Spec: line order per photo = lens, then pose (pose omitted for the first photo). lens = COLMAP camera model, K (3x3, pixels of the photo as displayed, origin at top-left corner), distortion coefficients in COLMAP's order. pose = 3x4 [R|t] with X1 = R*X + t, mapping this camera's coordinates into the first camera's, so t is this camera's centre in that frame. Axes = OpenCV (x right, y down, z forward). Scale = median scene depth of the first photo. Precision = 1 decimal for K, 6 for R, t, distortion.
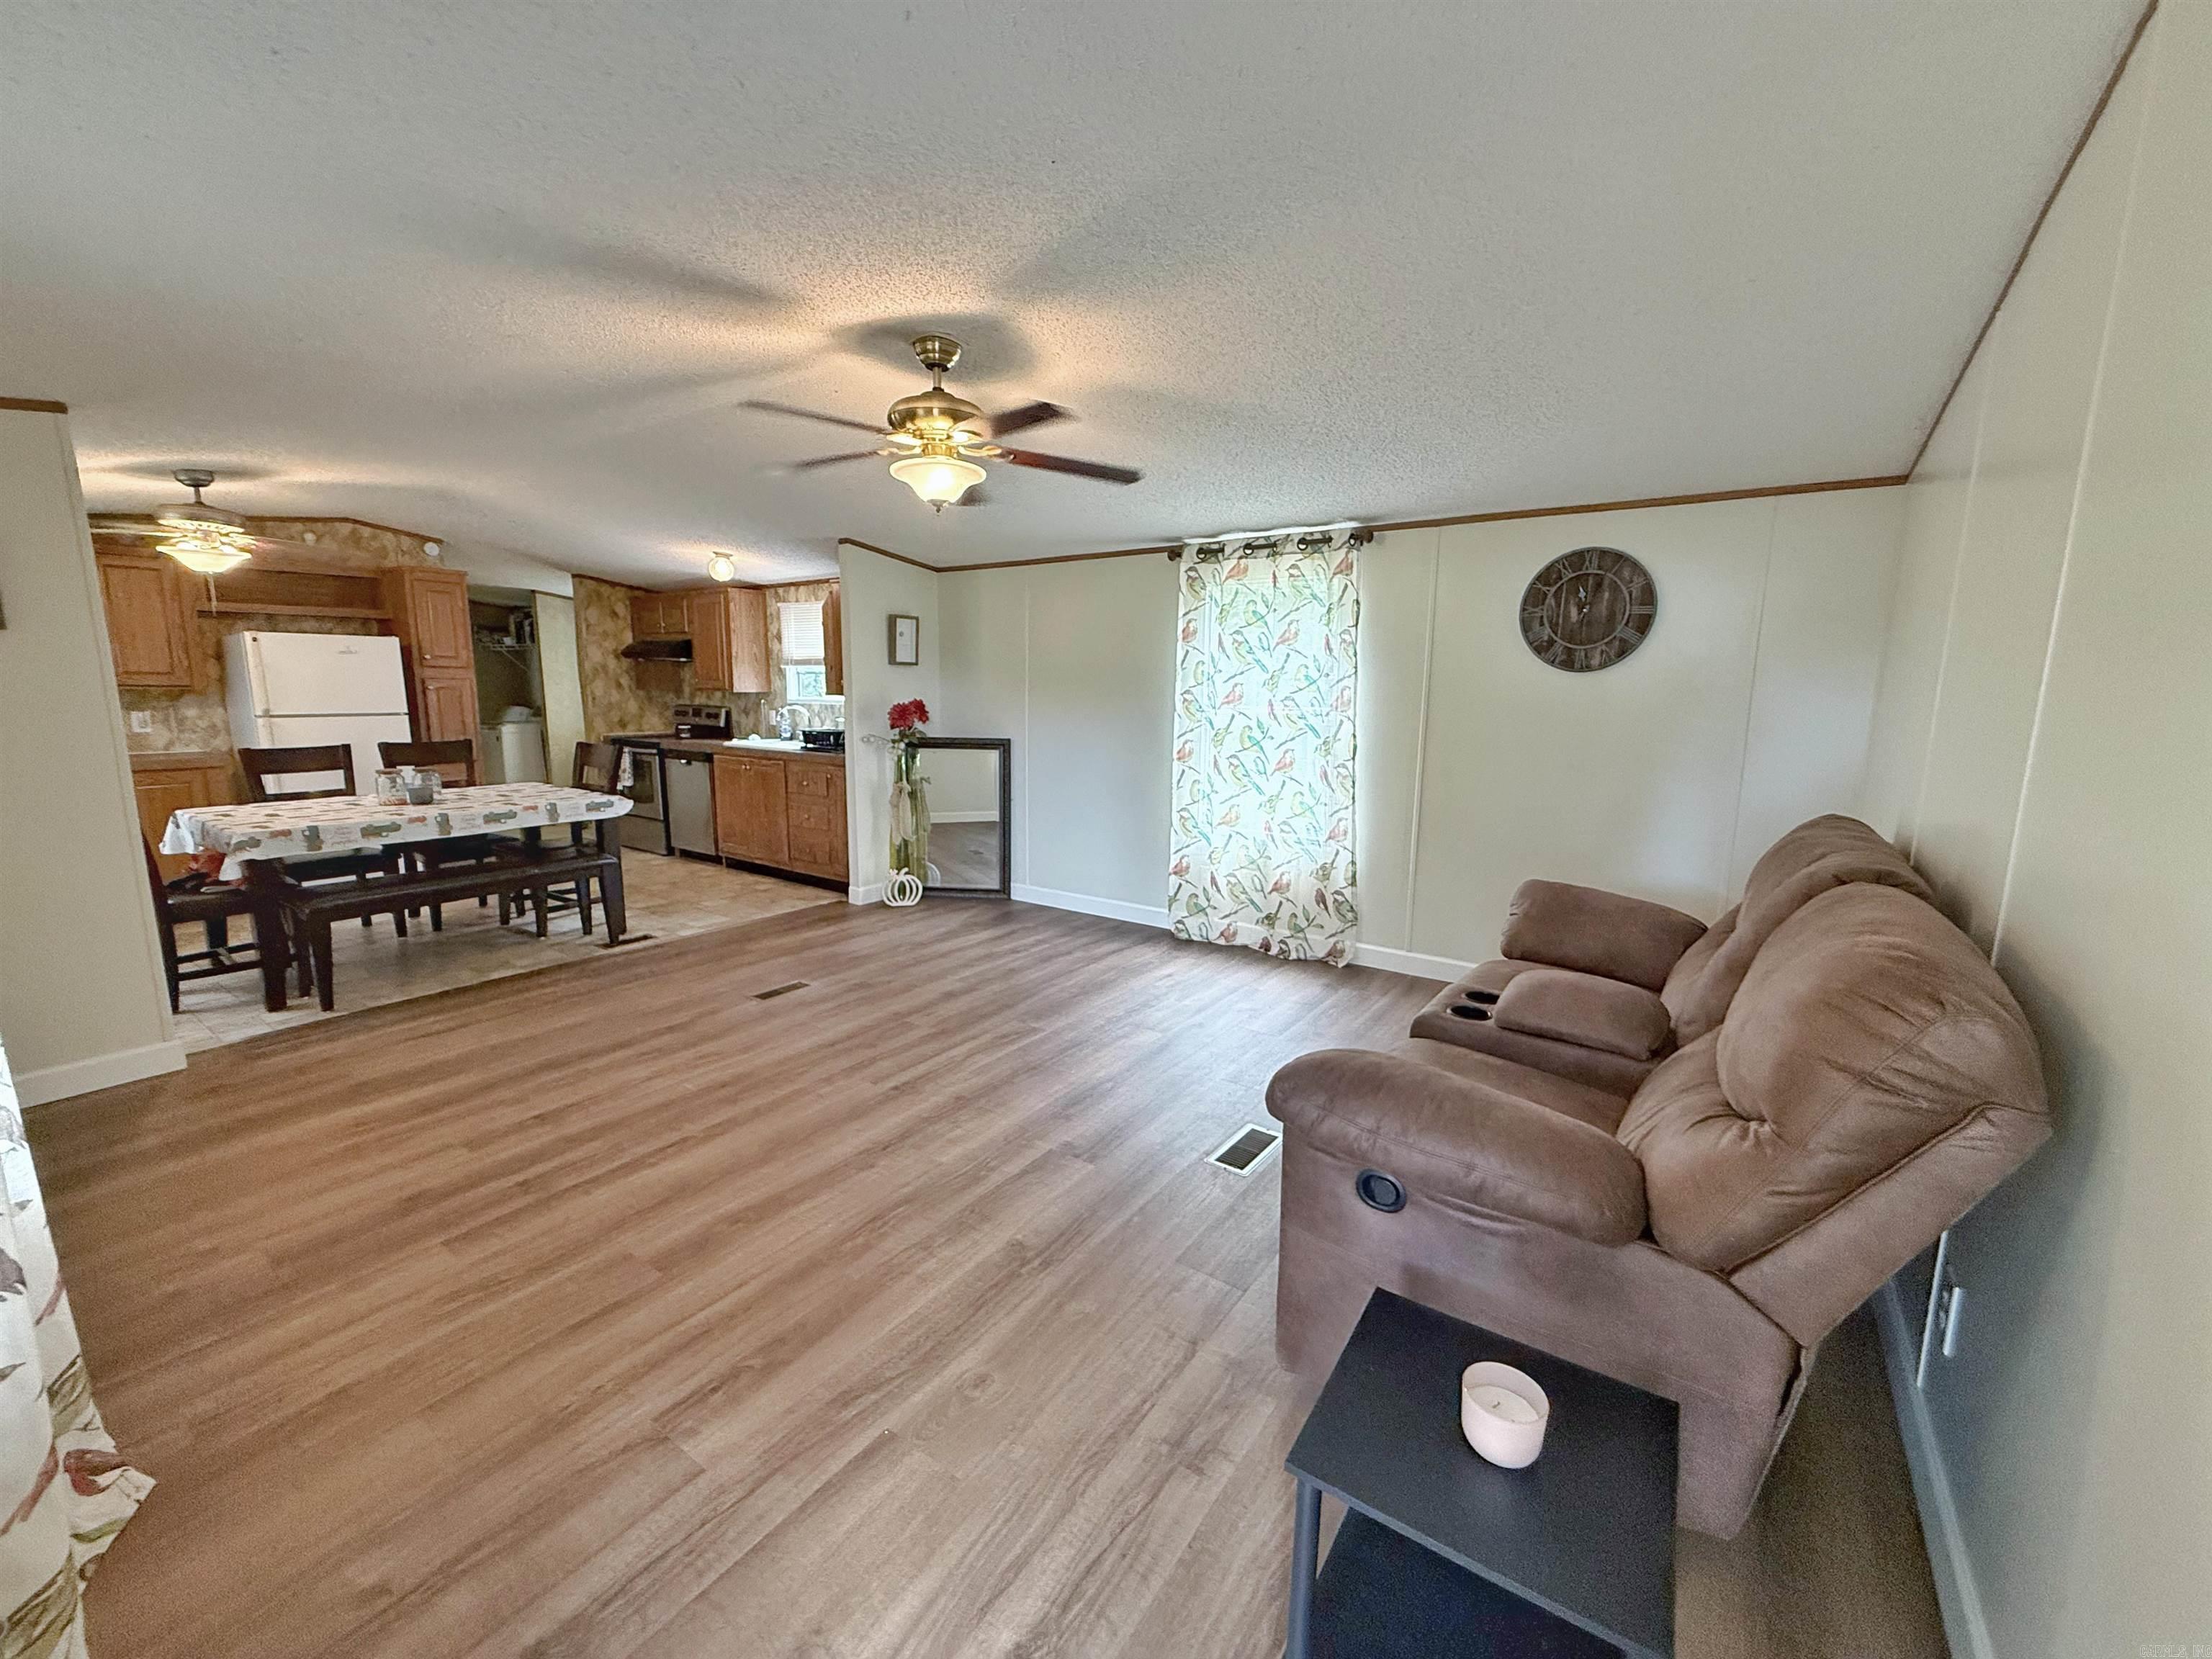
lens RADIAL K [[881.6, 0, 1099.0], [0, 881.6, 825.8], [0, 0, 1]] dist [-0.000160, 0.000230]
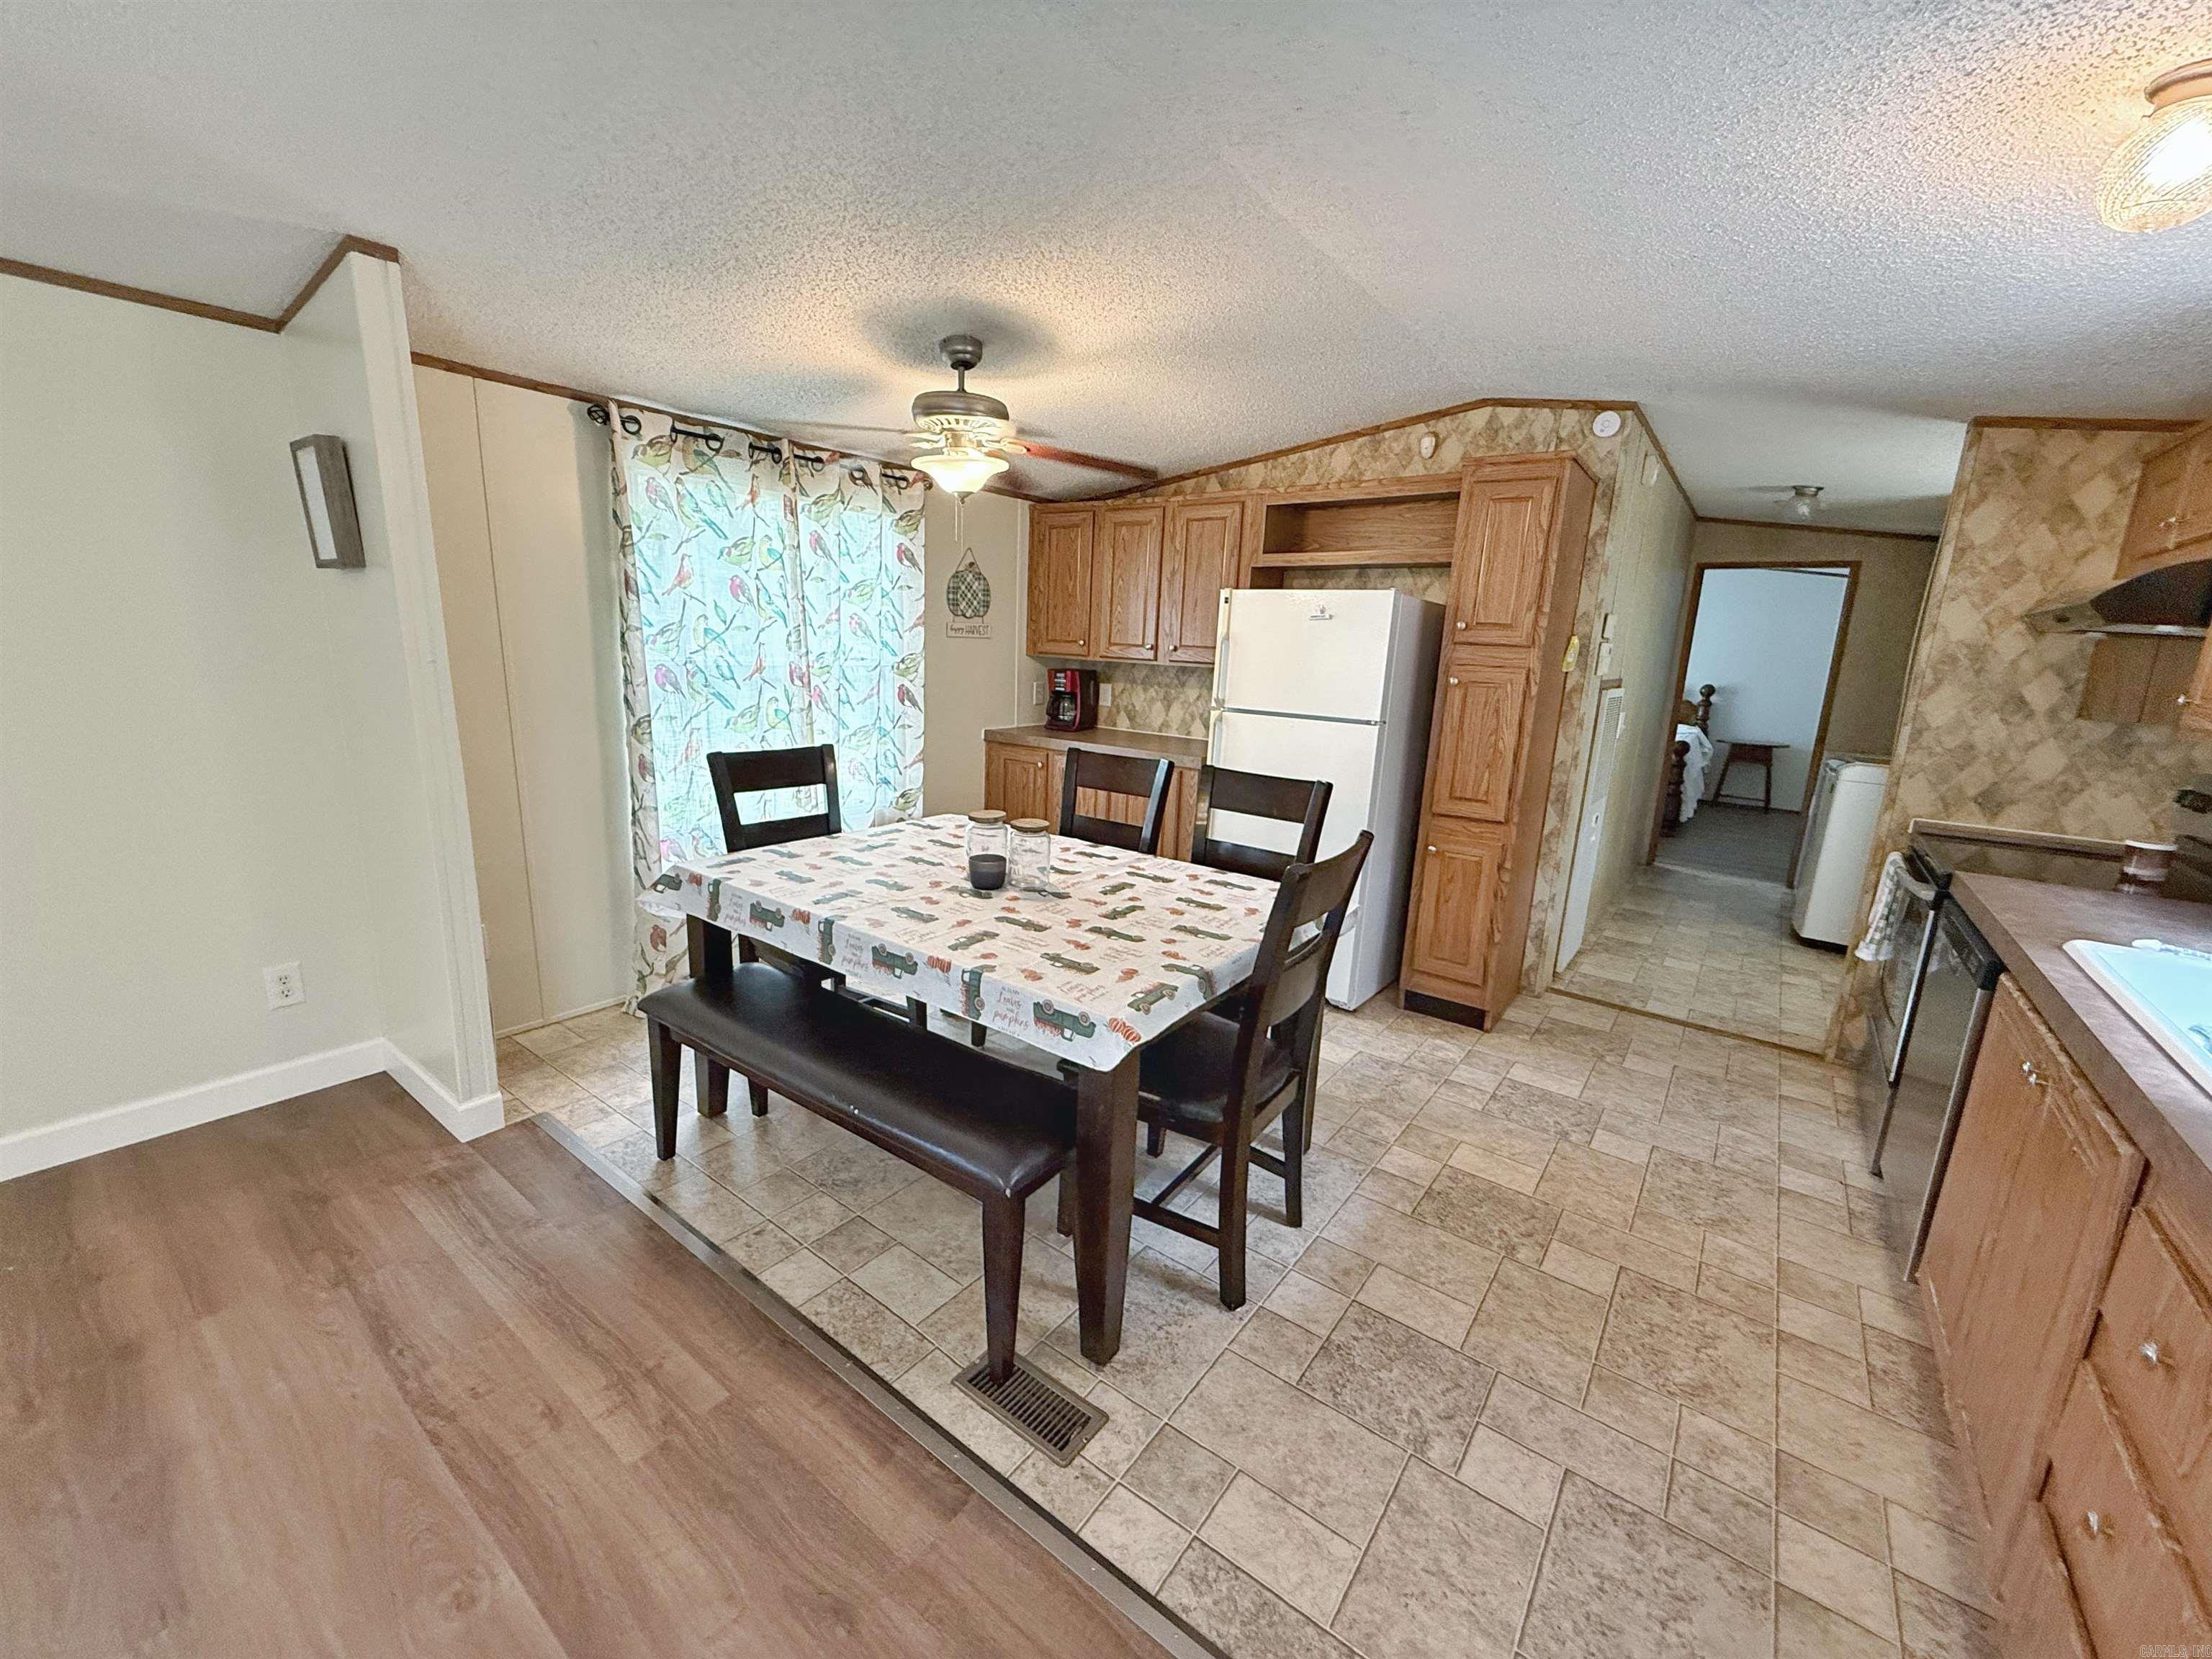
lens RADIAL K [[881.6, 0, 1103.3], [0, 881.6, 828.3], [0, 0, 1]] dist [-0.000160, 0.000230]
pose [[-0.027061, 0.202158, -0.978979, -0.205496], [-0.199050, 0.958636, 0.203460, -0.147248], [0.979616, 0.200371, 0.014298, 0.855765]]
